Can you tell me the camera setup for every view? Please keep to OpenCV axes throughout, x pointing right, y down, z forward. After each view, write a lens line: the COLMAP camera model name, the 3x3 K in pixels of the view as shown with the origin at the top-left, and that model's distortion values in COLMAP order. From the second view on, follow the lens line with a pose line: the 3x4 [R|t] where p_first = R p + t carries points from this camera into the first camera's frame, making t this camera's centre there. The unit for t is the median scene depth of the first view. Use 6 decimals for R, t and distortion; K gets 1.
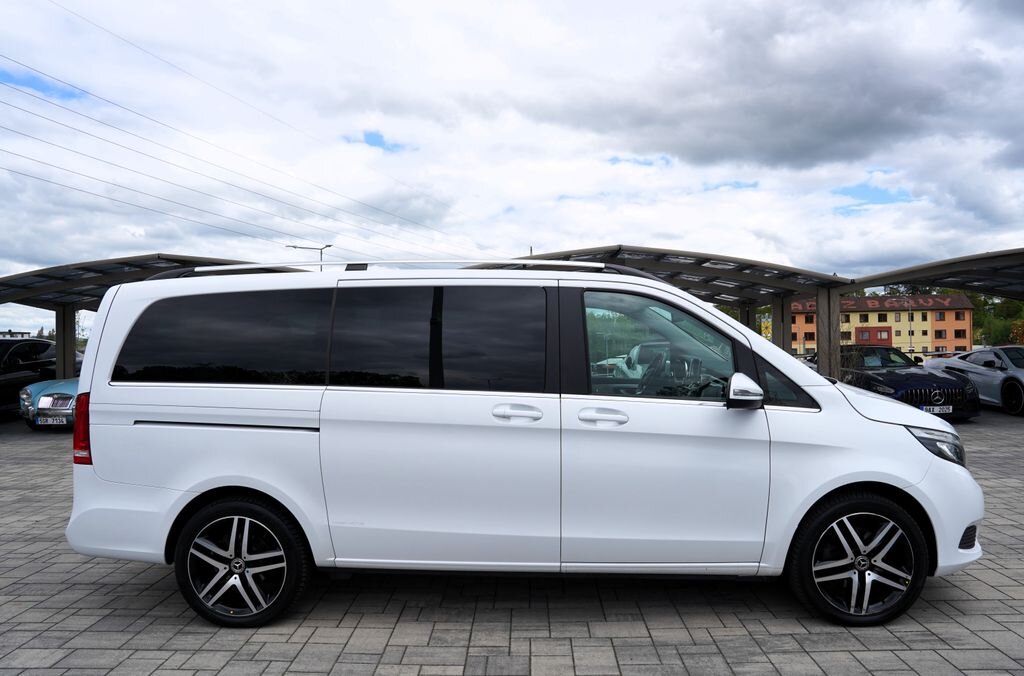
lens RADIAL K [[720.1, 0, 512.0], [0, 720.1, 338.0], [0, 0, 1]] dist [-0.123361, 0.090889]
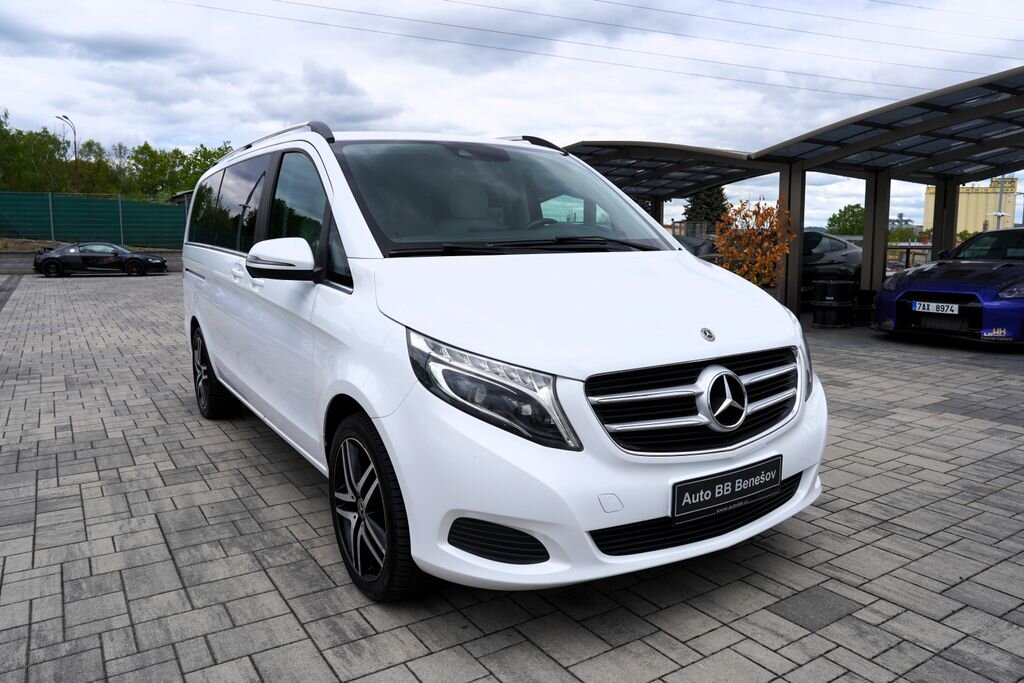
lens RADIAL K [[743.5, 0, 514.1], [0, 743.5, 316.0], [0, 0, 1]] dist [-0.094005, 0.085415]
pose [[0.555619, 0.095098, -0.825981, 1.185926], [0.002666, 0.993228, 0.116148, 0.037053], [0.831433, -0.066736, 0.551603, 0.713131]]
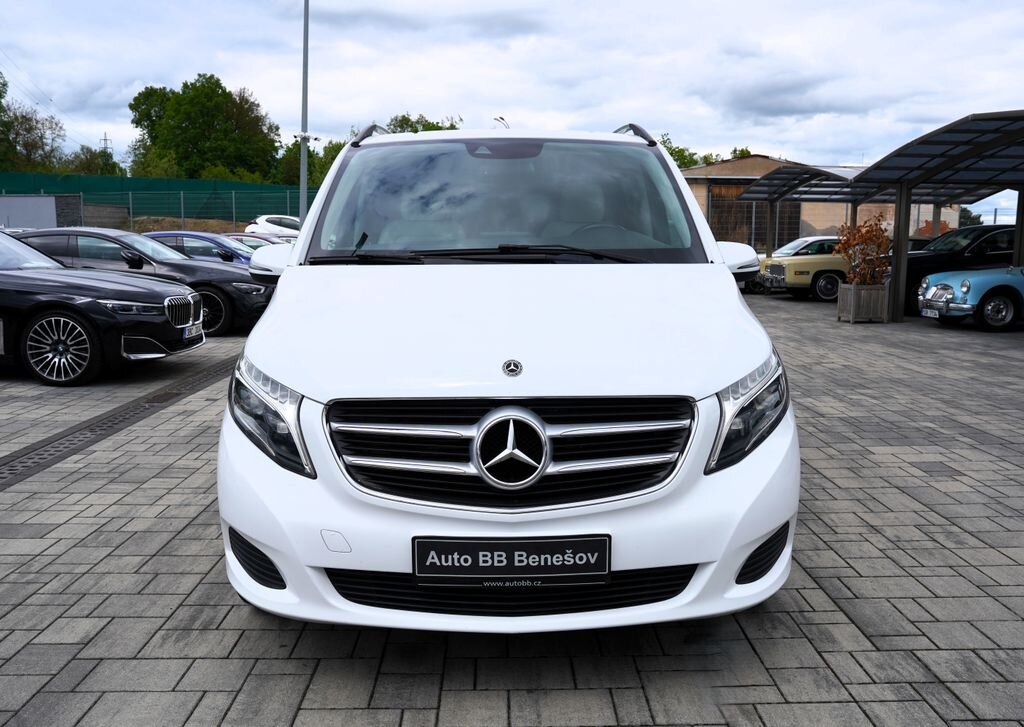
lens RADIAL K [[851.8, 0, 509.2], [0, 851.8, 367.3], [0, 0, 1]] dist [-0.056634, 0.062328]
pose [[0.030858, 0.157700, -0.987005, 1.350026], [0.002815, 0.987457, 0.157861, 0.033478], [0.999520, -0.007650, 0.030027, 1.221583]]
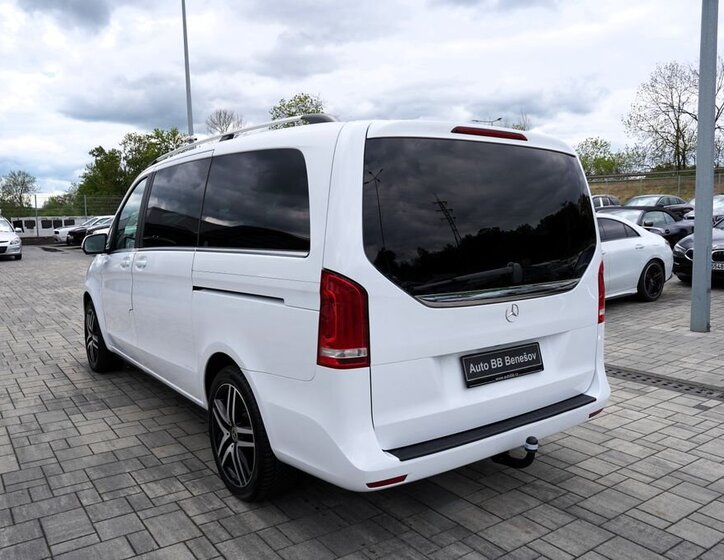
lens RADIAL K [[612.3, 0, 362.9], [0, 612.3, 268.1], [0, 0, 1]] dist [-0.107393, 0.101247]
pose [[-0.596705, -0.054054, 0.800638, -1.162617], [0.012171, 0.997004, 0.076382, 0.027974], [-0.802368, 0.055322, -0.594260, 1.864566]]
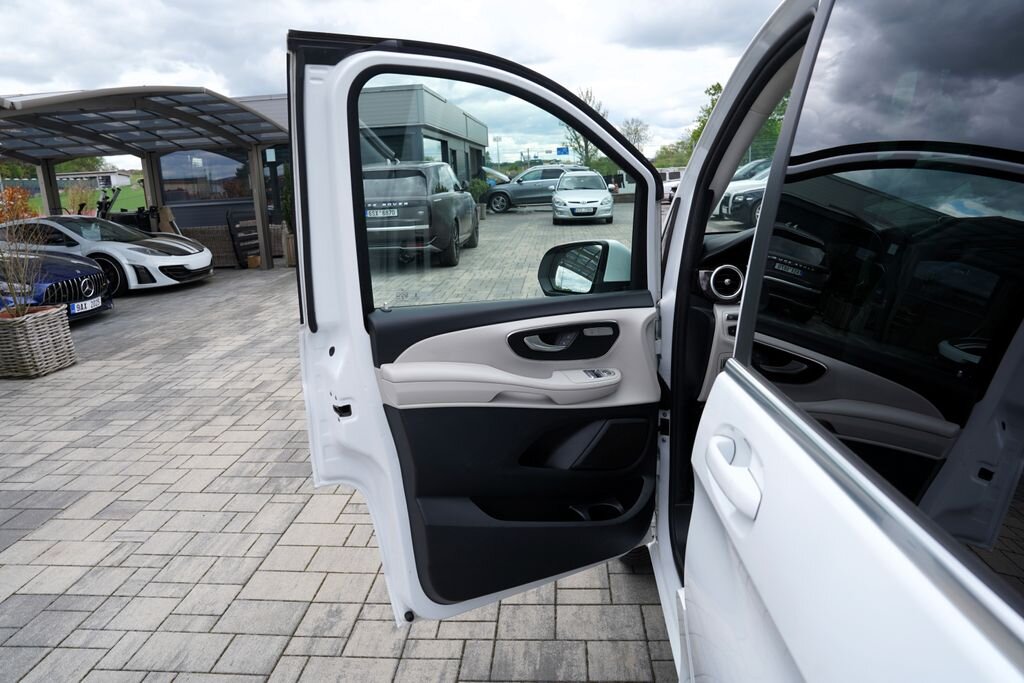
lens RADIAL K [[701.9, 0, 516.1], [0, 701.9, 341.2], [0, 0, 1]] dist [-0.108415, 0.078762]
pose [[0.043855, -0.222840, 0.973868, -0.214833], [0.037741, 0.974480, 0.221280, -0.000077], [-0.998325, 0.027051, 0.051146, 1.578163]]
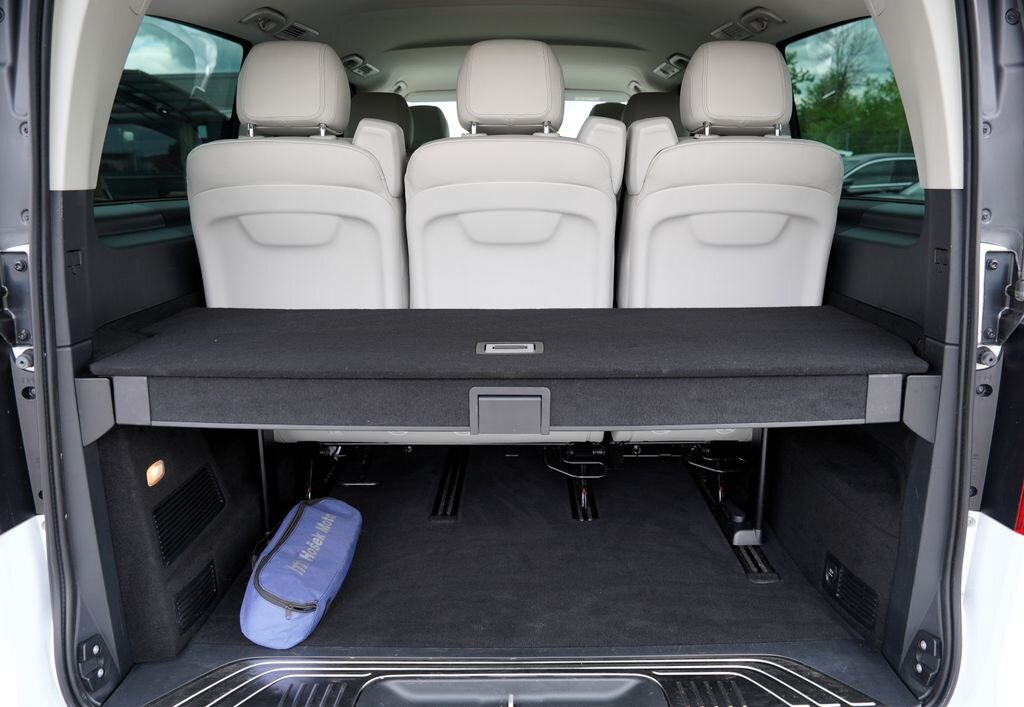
lens RADIAL K [[747.3, 0, 539.0], [0, 747.3, 352.6], [0, 0, 1]] dist [-0.059441, 0.000072]
pose [[-0.034685, -0.235362, 0.971289, -0.920308], [0.000928, 0.971865, 0.235535, 0.040787], [-0.999398, 0.009071, -0.033491, 1.260469]]
